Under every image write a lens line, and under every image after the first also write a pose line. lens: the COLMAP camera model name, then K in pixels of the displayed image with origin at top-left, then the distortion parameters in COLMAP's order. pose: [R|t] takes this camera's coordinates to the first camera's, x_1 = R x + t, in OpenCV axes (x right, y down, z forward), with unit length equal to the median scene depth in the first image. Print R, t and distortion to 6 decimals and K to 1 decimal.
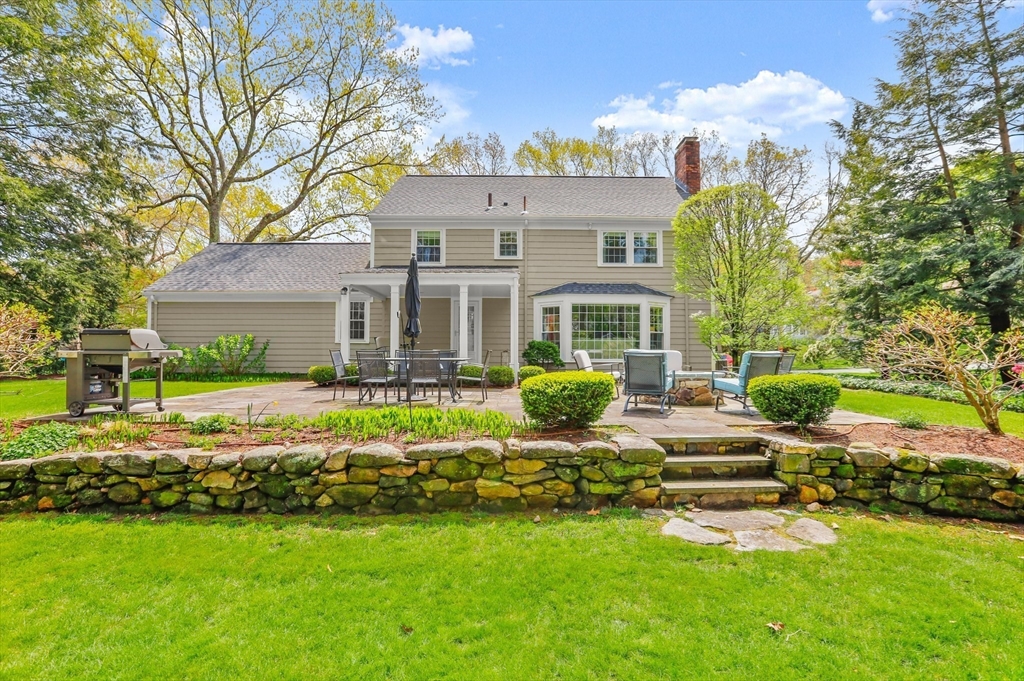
lens RADIAL K [[482.7, 0, 506.1], [0, 482.7, 340.1], [0, 0, 1]] dist [-0.034576, 0.009677]
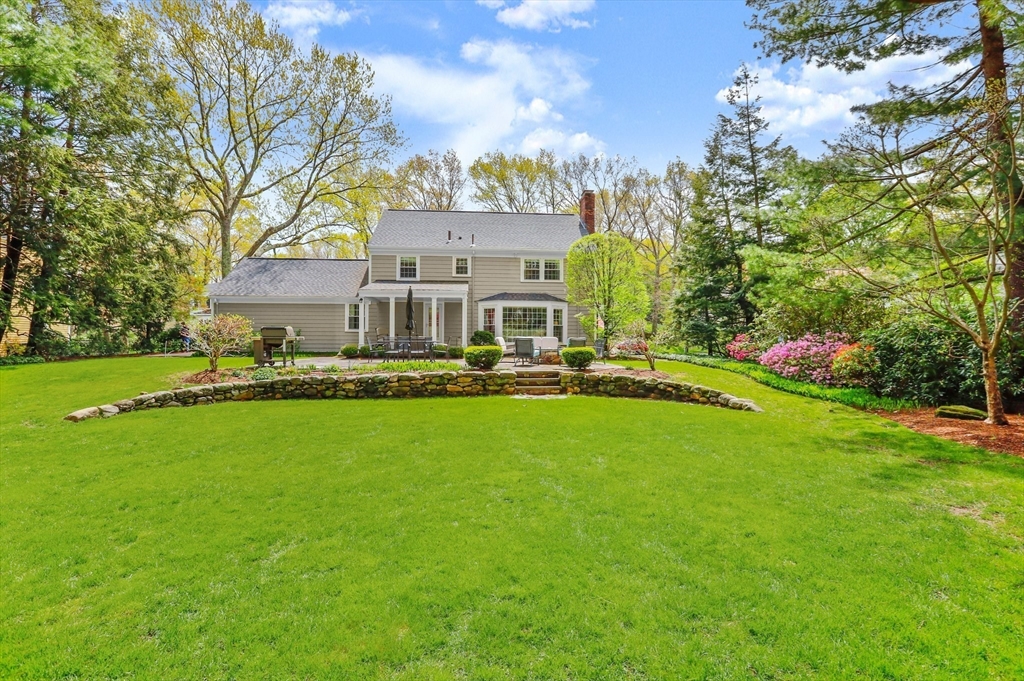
lens RADIAL K [[482.7, 0, 512.8], [0, 482.7, 333.1], [0, 0, 1]] dist [-0.034576, 0.009677]
pose [[0.994654, 0.002485, 0.103230, 0.008296], [-0.003957, 0.999893, 0.014053, -0.012661], [-0.103184, -0.014387, 0.994558, -0.541011]]
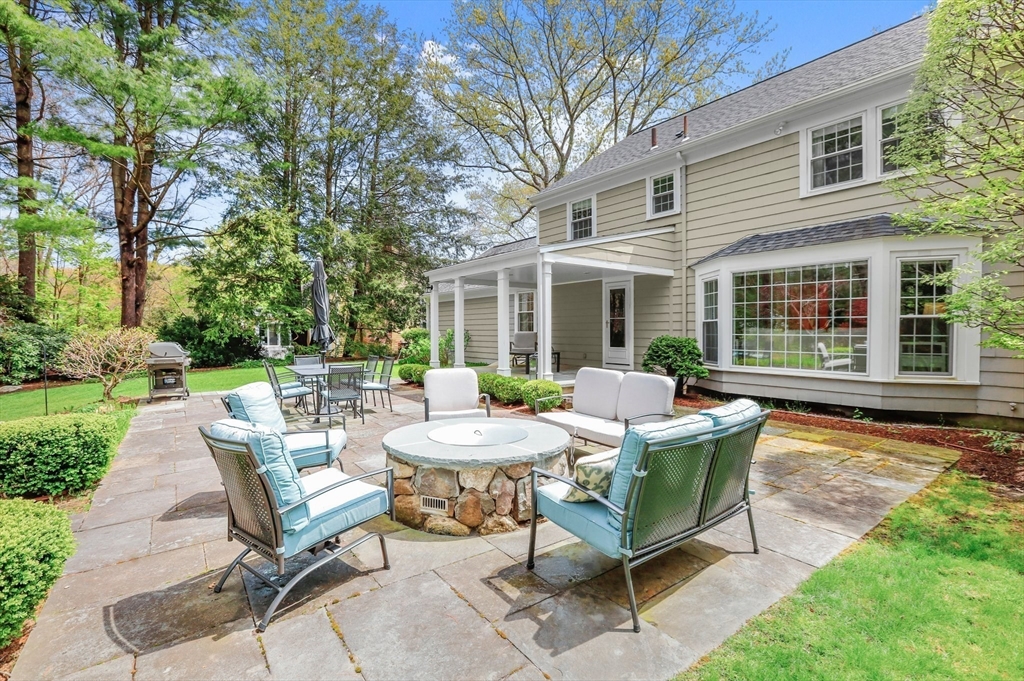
lens RADIAL K [[482.7, 0, 510.2], [0, 482.7, 338.7], [0, 0, 1]] dist [-0.034576, 0.009677]
pose [[0.552391, 0.013665, -0.833473, 0.478055], [0.015001, 0.999541, 0.026330, -0.013687], [0.833450, -0.027047, 0.551933, 0.444272]]
